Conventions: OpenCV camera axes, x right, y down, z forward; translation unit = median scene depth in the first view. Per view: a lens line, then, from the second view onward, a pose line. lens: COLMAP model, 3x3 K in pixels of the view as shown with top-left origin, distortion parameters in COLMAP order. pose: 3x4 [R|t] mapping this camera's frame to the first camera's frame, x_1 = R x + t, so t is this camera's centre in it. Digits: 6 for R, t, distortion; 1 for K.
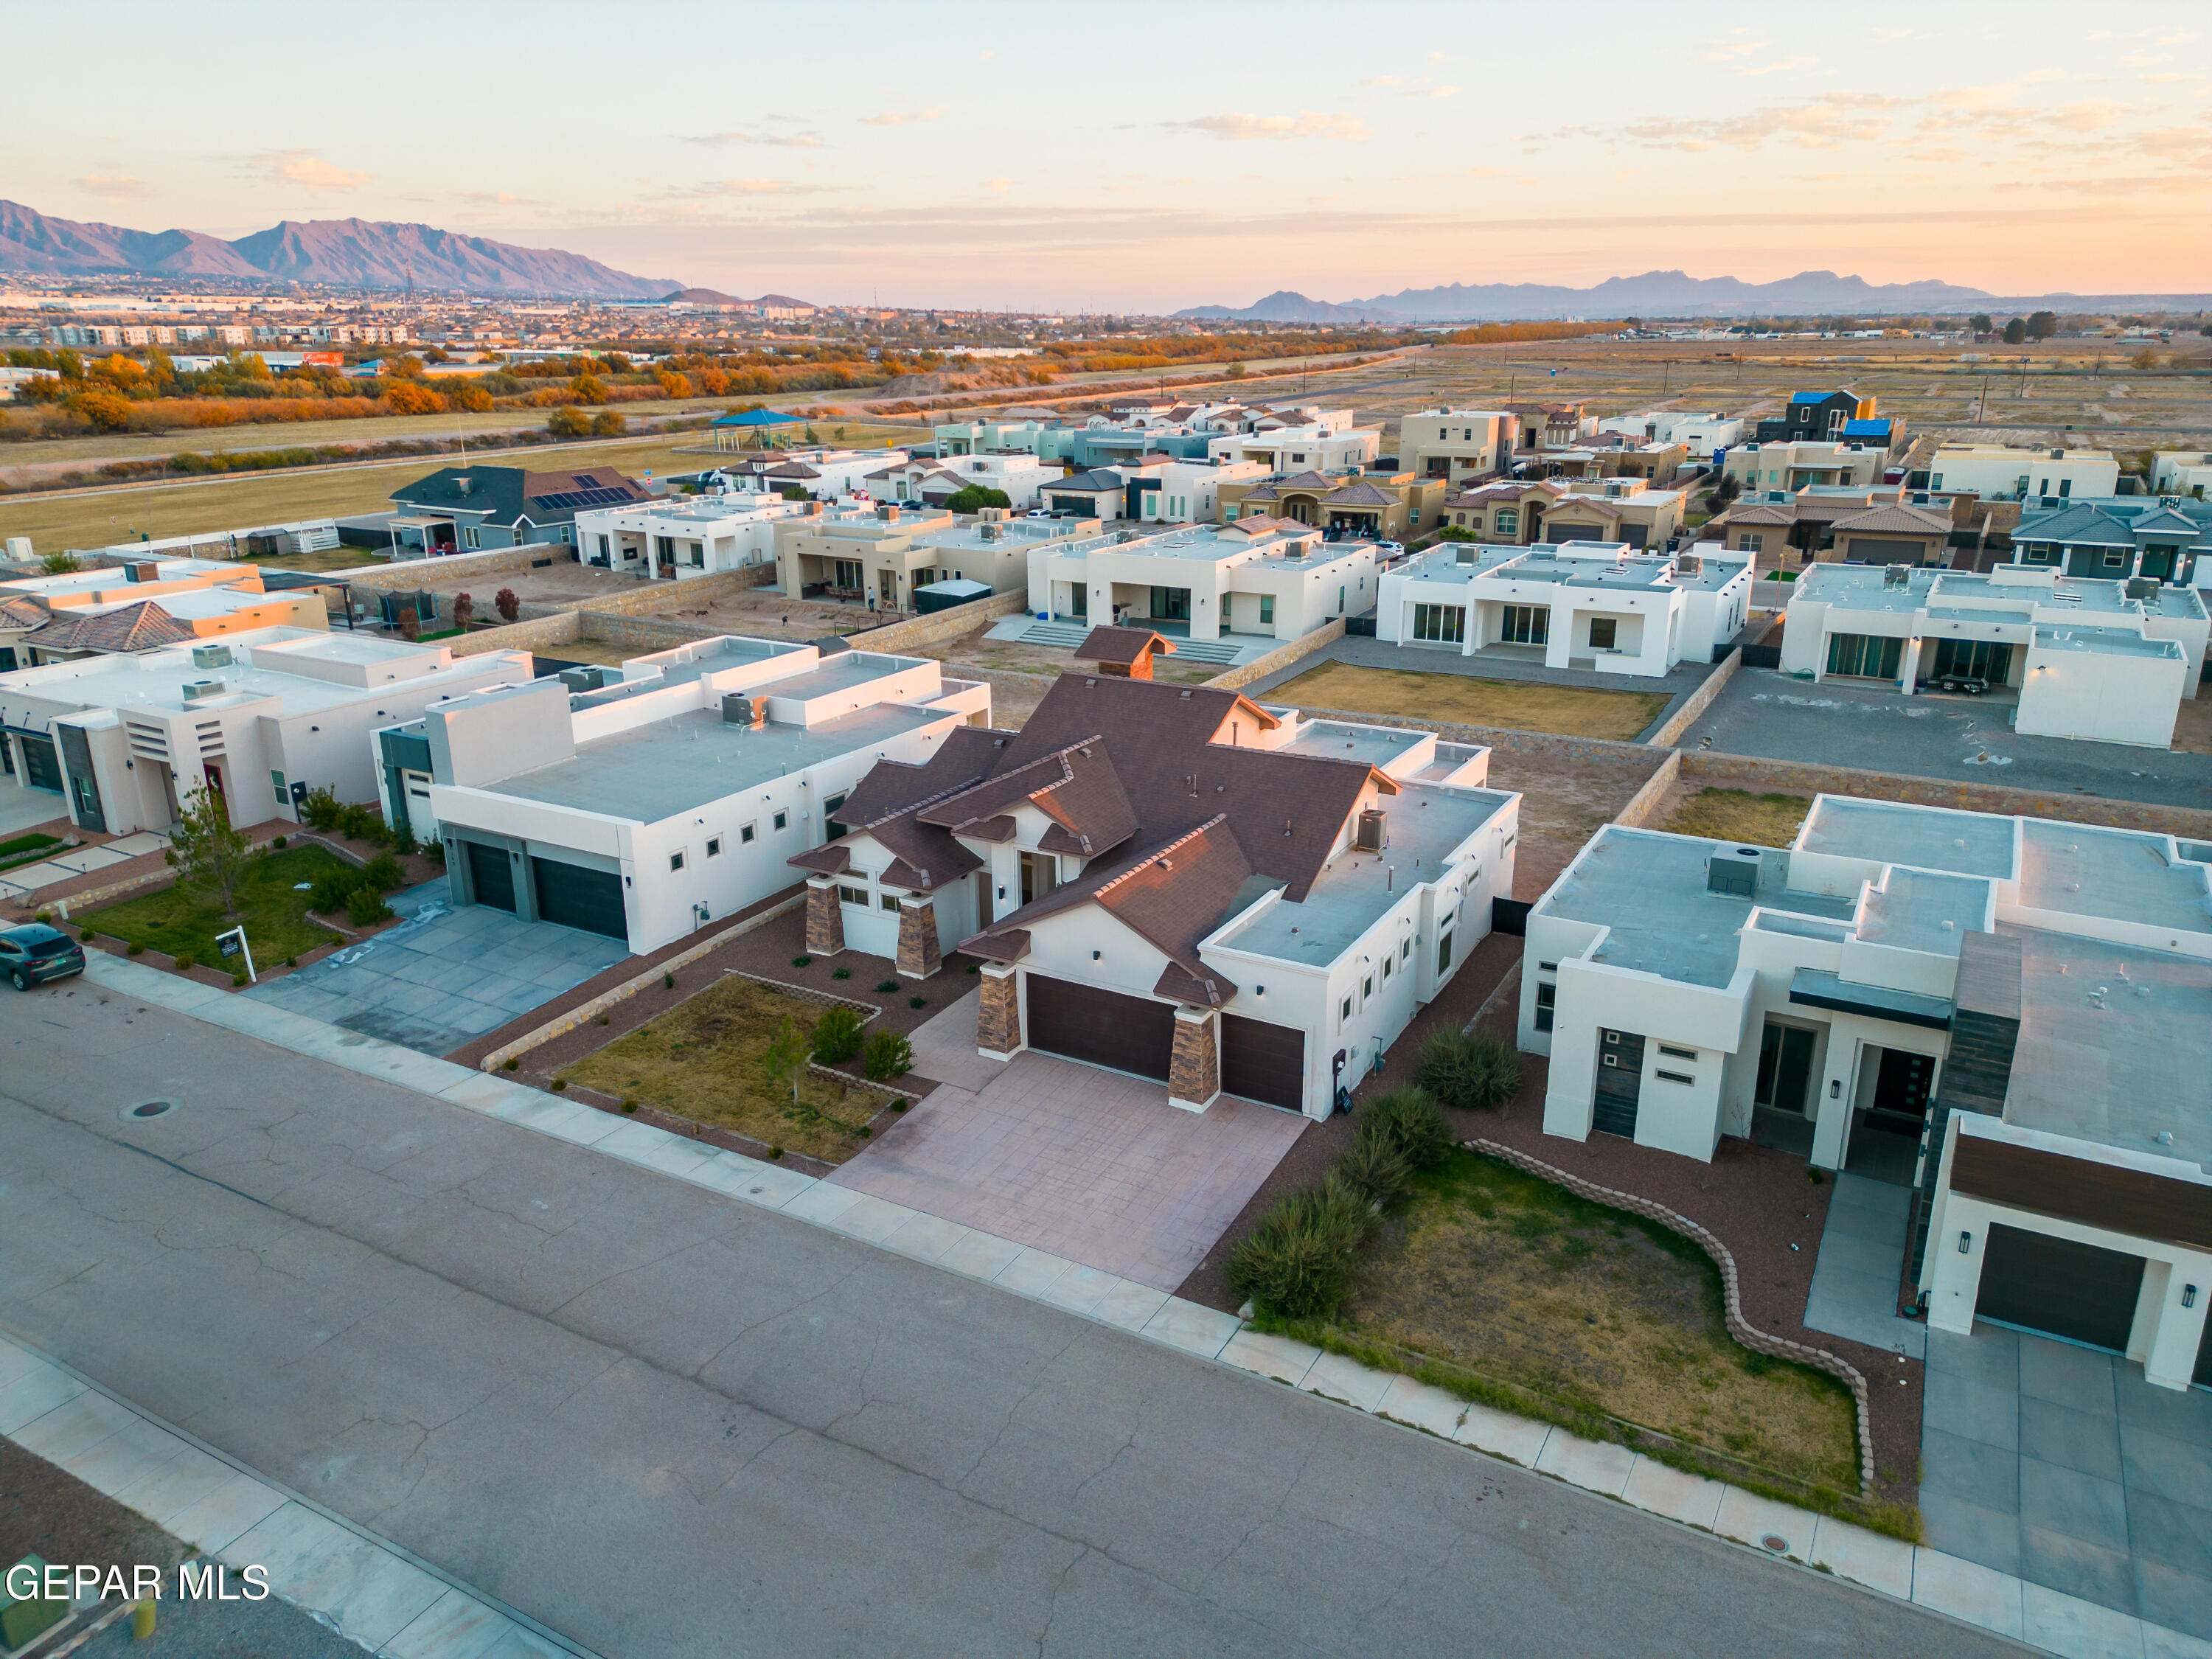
lens RADIAL K [[1524.4, 0, 1101.7], [0, 1524.4, 863.6], [0, 0, 1]] dist [0.092180, -0.088895]
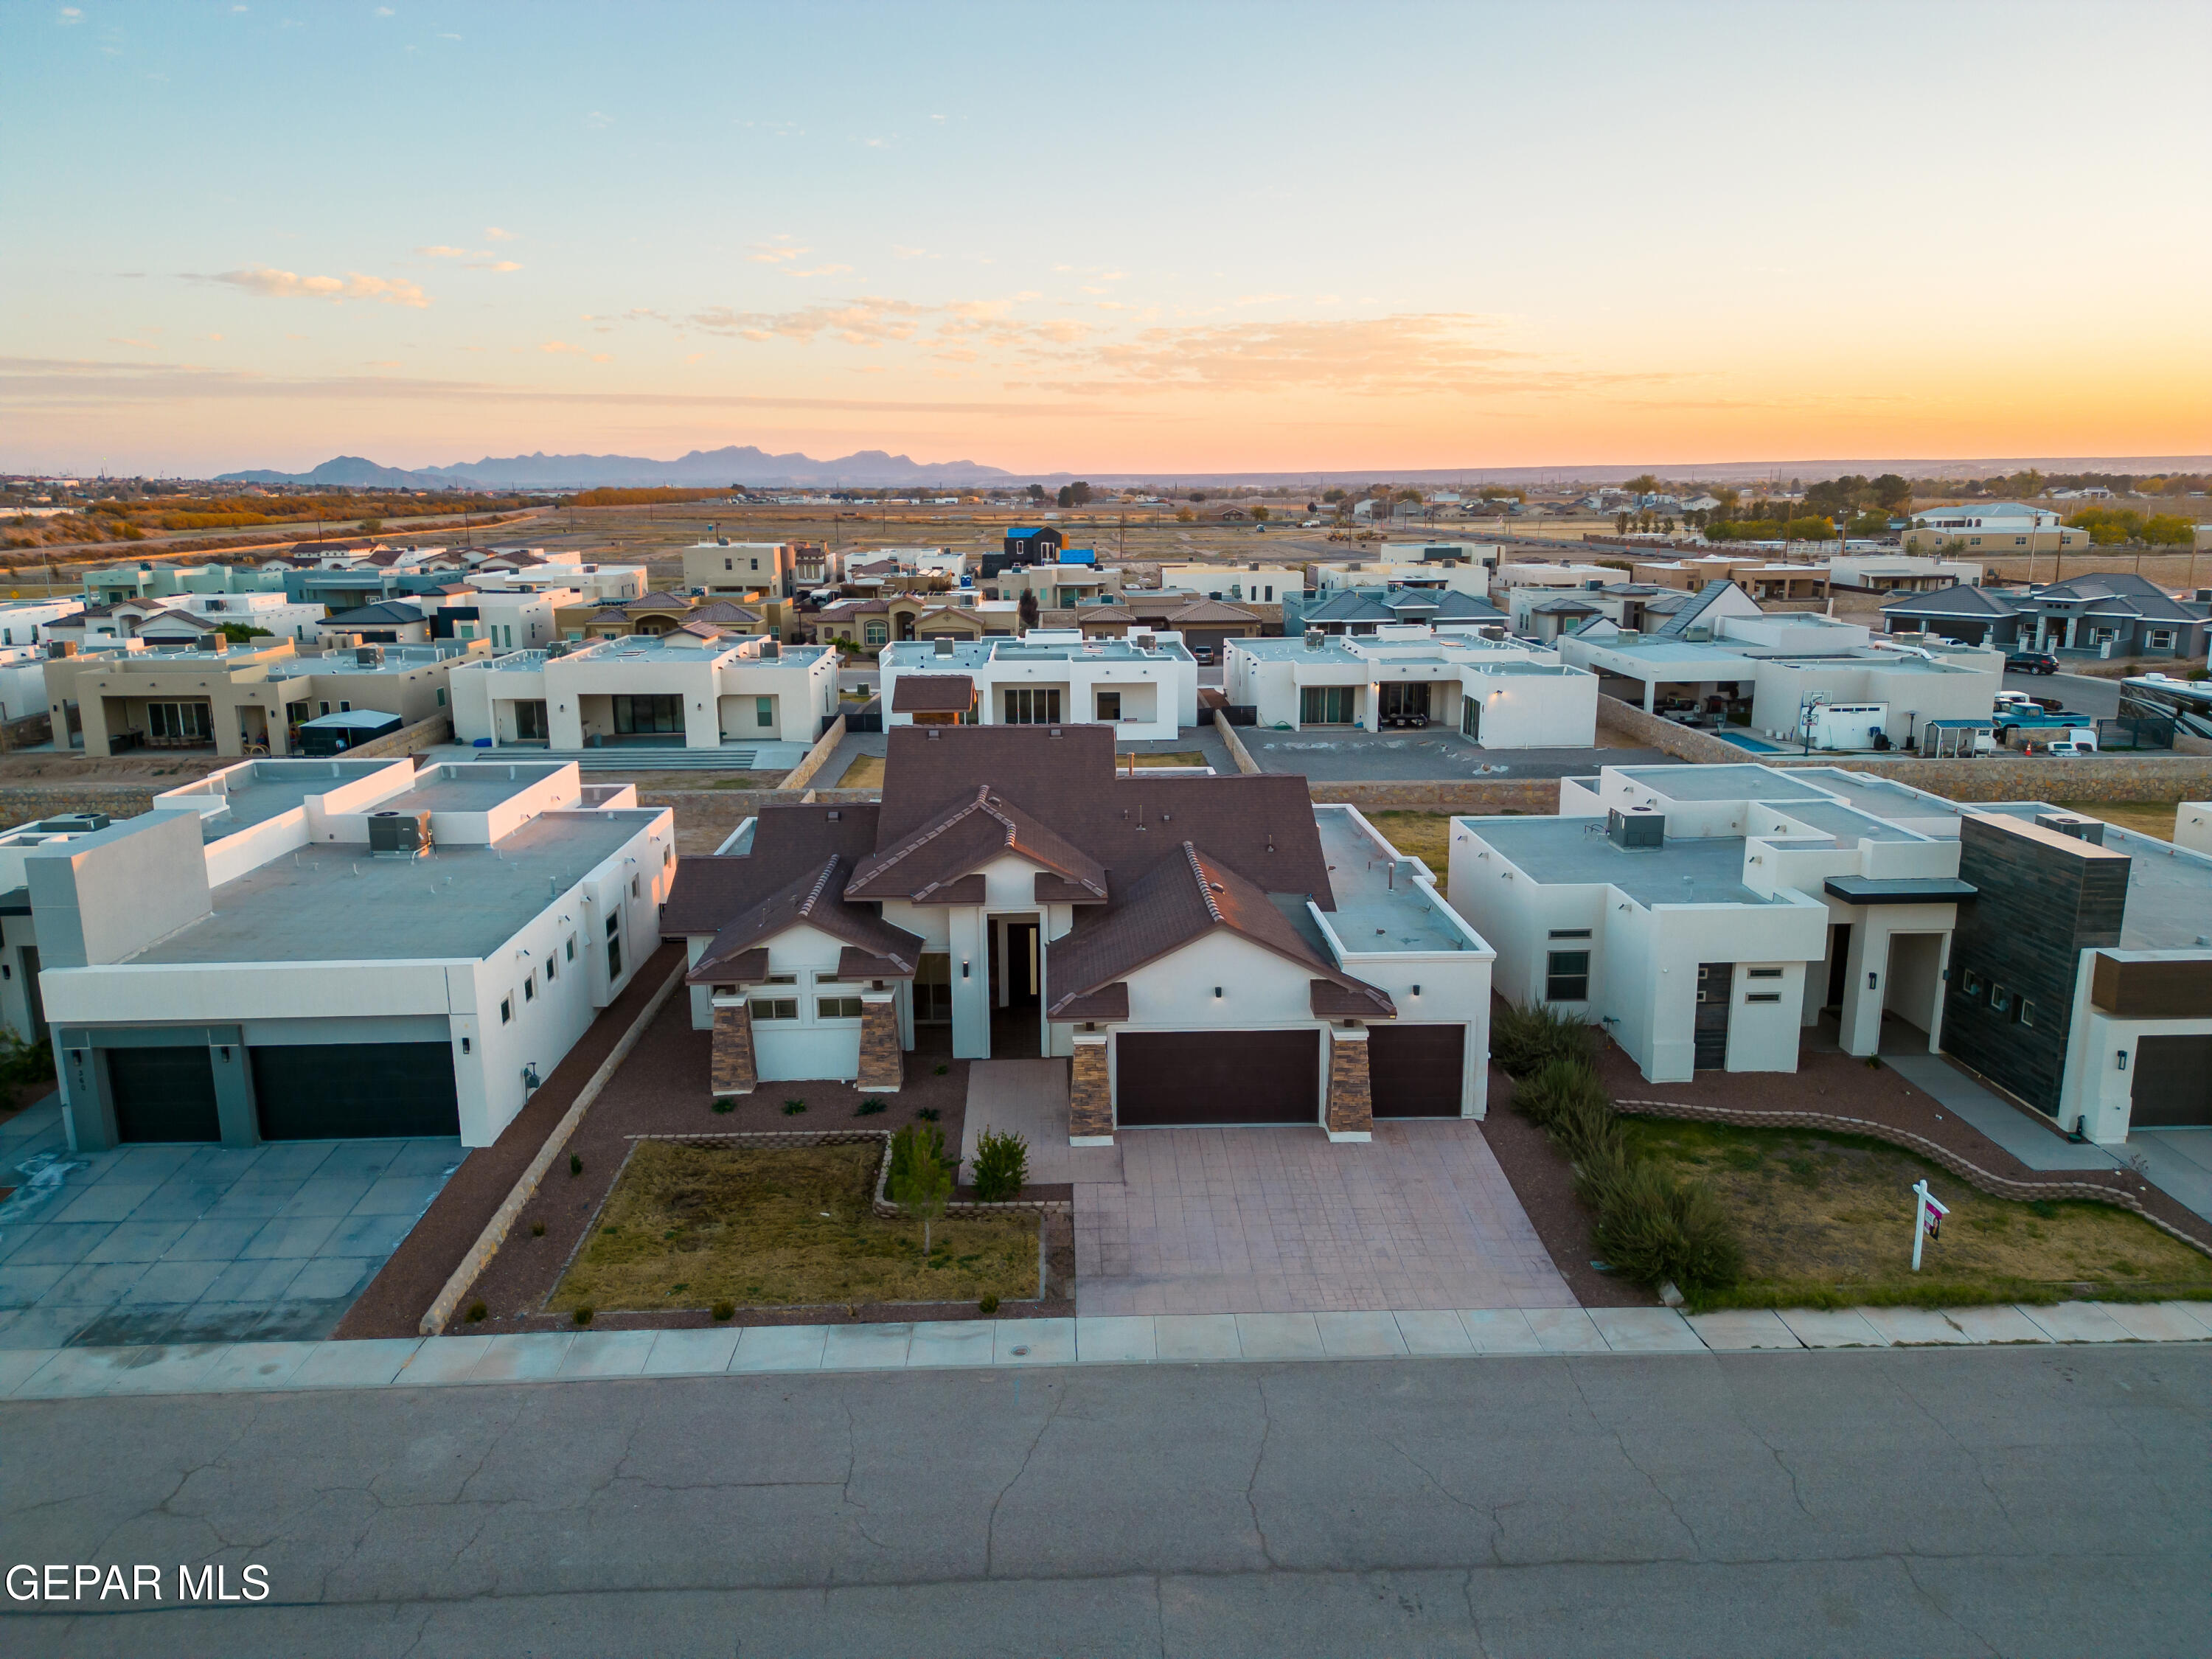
lens RADIAL K [[1540.1, 0, 1102.2], [0, 1540.1, 837.1], [0, 0, 1]] dist [0.075501, -0.070036]
pose [[0.852444, -0.115988, 0.509790, -0.371808], [0.175366, 0.982025, -0.069807, 0.017402], [-0.492530, 0.148907, 0.857462, 0.198520]]
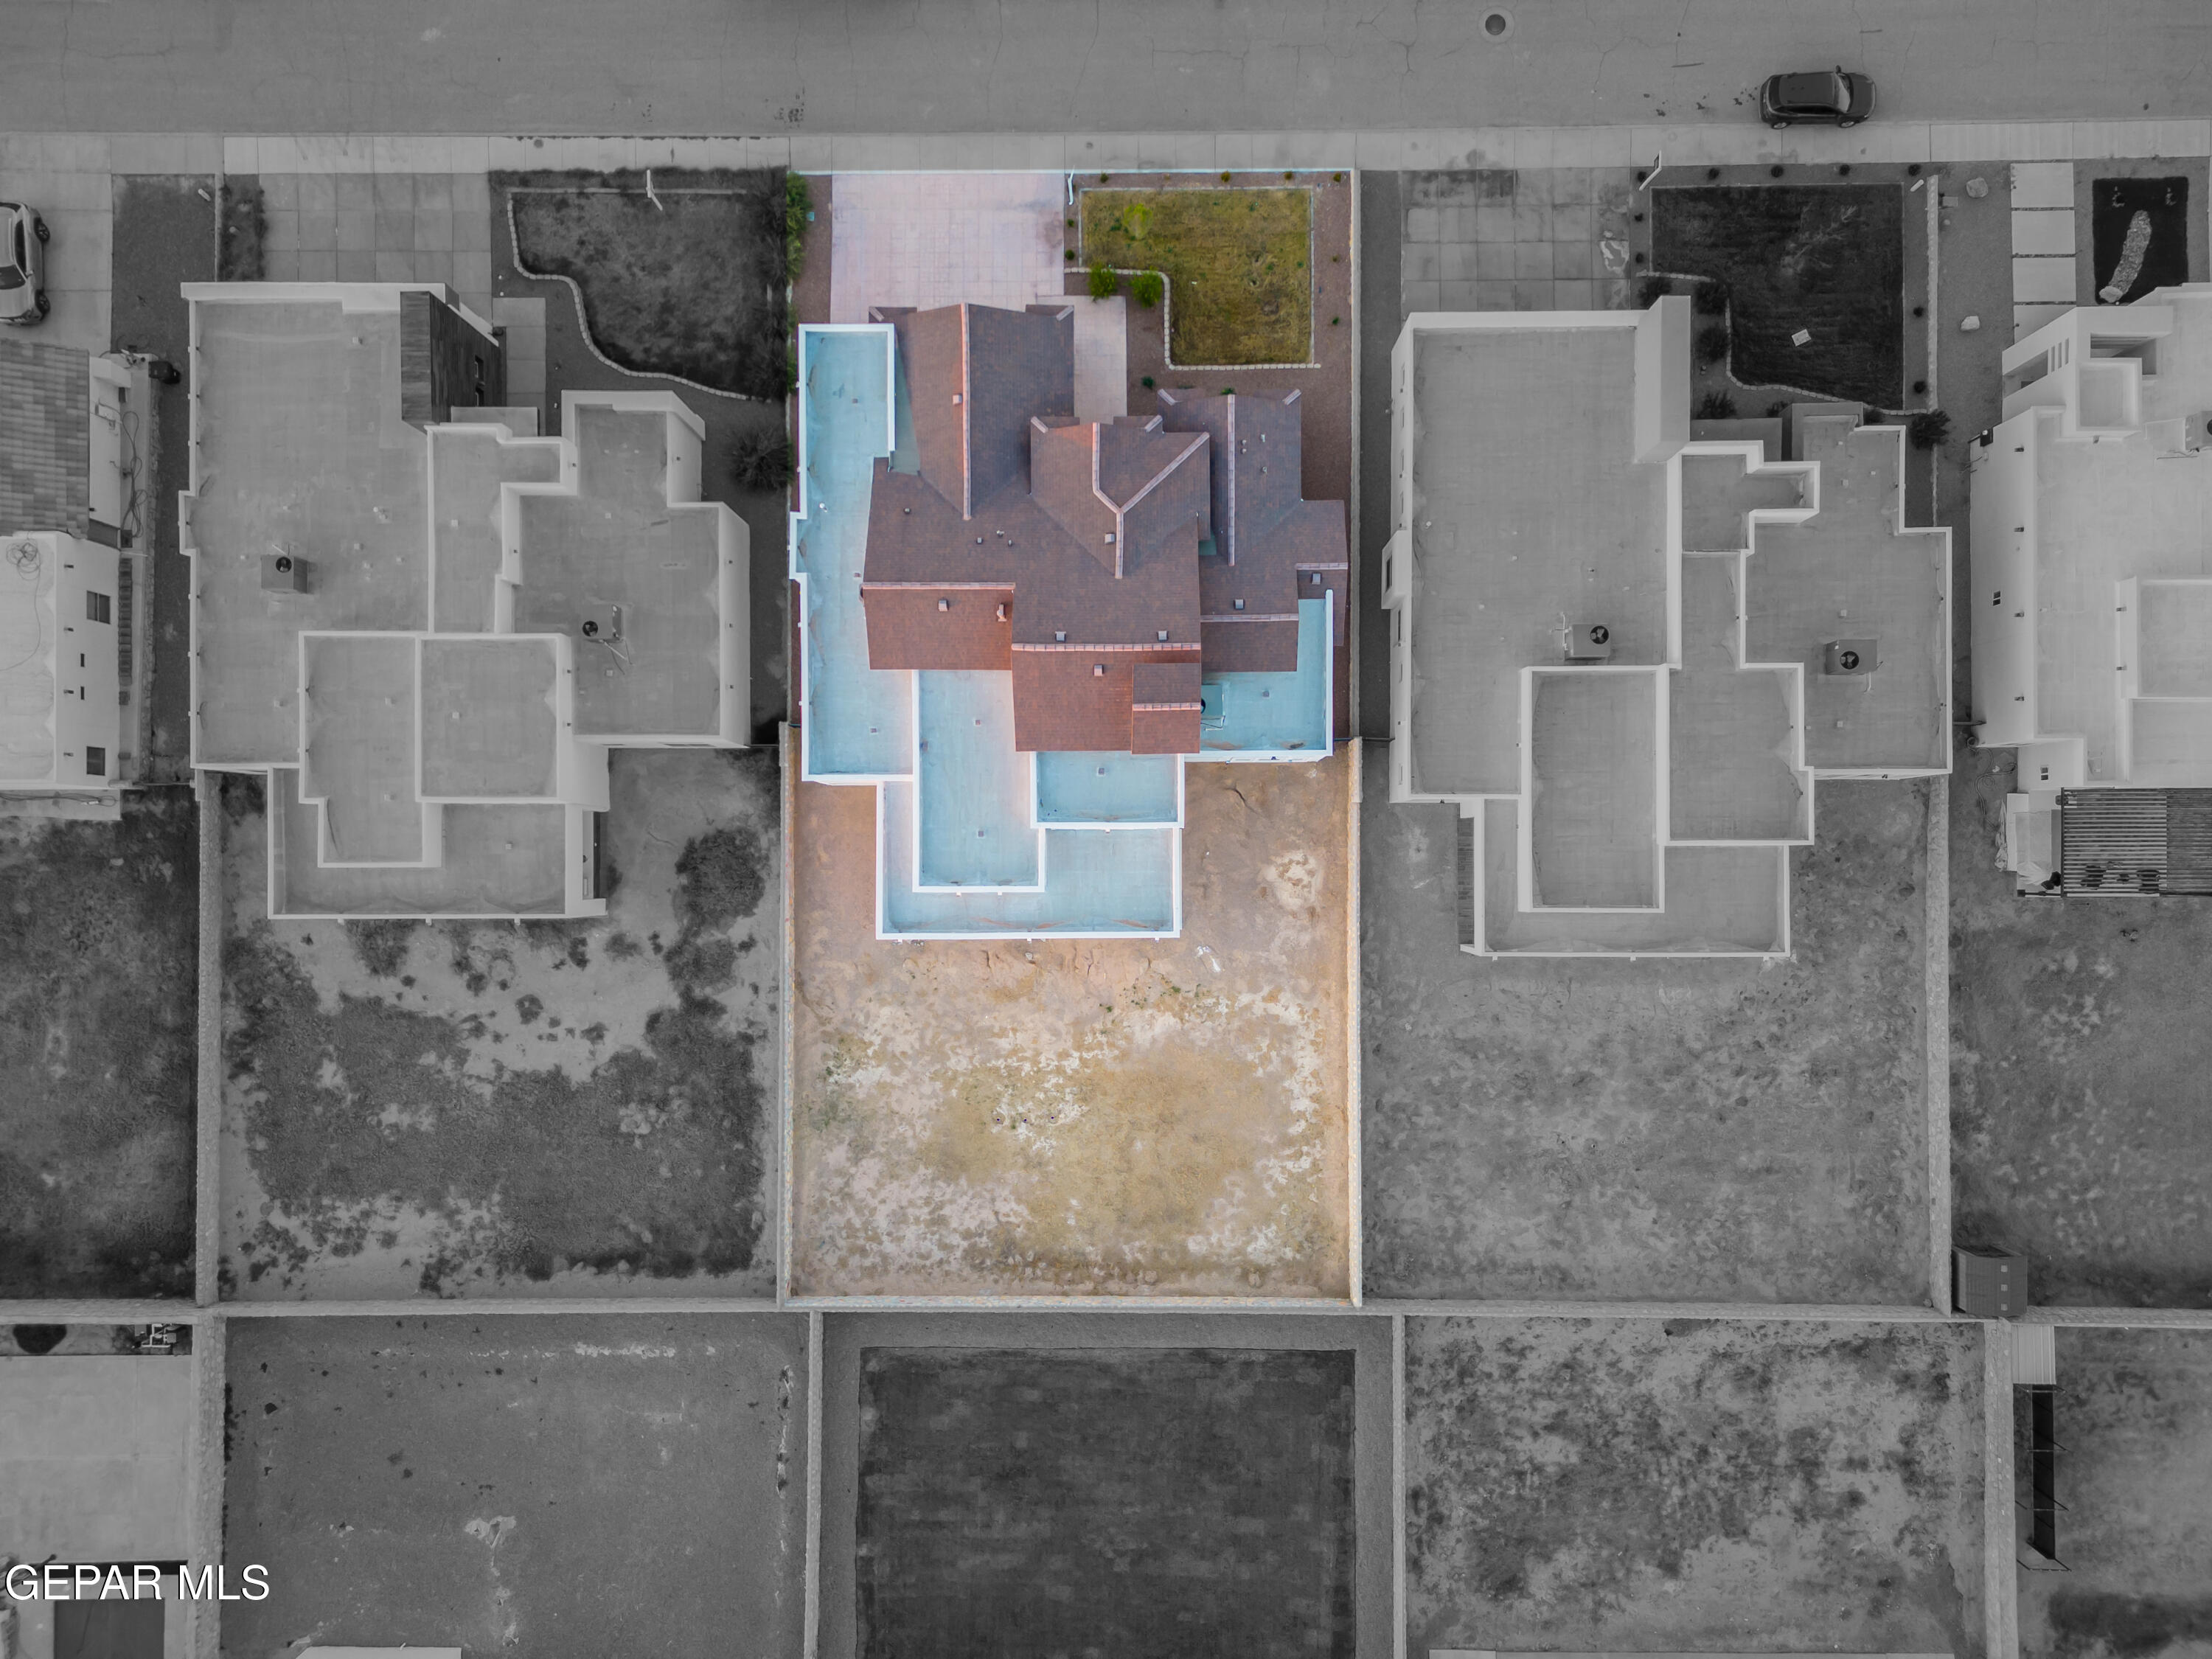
lens RADIAL K [[1540.1, 0, 1102.2], [0, 1540.1, 837.1], [0, 0, 1]] dist [0.075501, -0.070036]
pose [[-0.868137, 0.496156, 0.012958, 0.084086], [-0.147279, -0.282453, 0.947908, -1.121914], [0.473970, 0.821005, 0.318282, 0.738464]]
